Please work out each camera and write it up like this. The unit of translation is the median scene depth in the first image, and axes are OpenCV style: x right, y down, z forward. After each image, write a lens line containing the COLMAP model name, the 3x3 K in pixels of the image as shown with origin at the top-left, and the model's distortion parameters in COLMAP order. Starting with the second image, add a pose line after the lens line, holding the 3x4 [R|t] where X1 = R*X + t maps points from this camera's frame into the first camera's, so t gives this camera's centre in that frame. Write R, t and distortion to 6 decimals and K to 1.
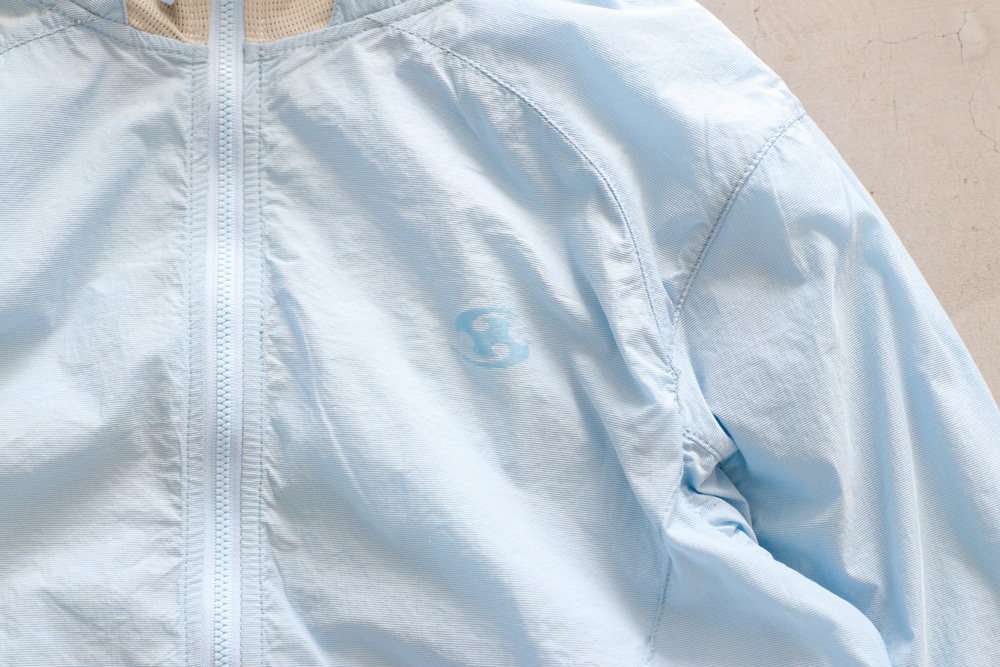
lens RADIAL K [[2473.2, 0, 476.6], [0, 2473.2, 381.1], [0, 0, 1]] dist [0.125542, 0.000000]
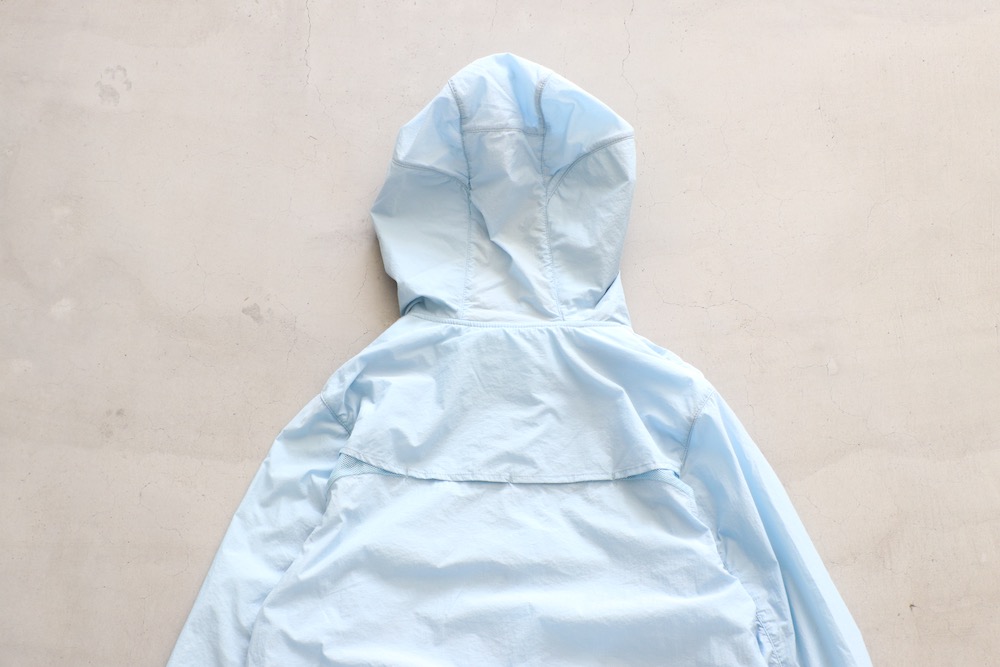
lens RADIAL K [[2513.2, 0, 496.2], [0, 2513.2, 331.8], [0, 0, 1]] dist [0.172874, 0.000000]
pose [[0.998575, 0.035052, -0.040245, -0.055821], [-0.041214, 0.985559, -0.164240, 0.299017], [0.033907, 0.165664, 0.985599, -1.775137]]
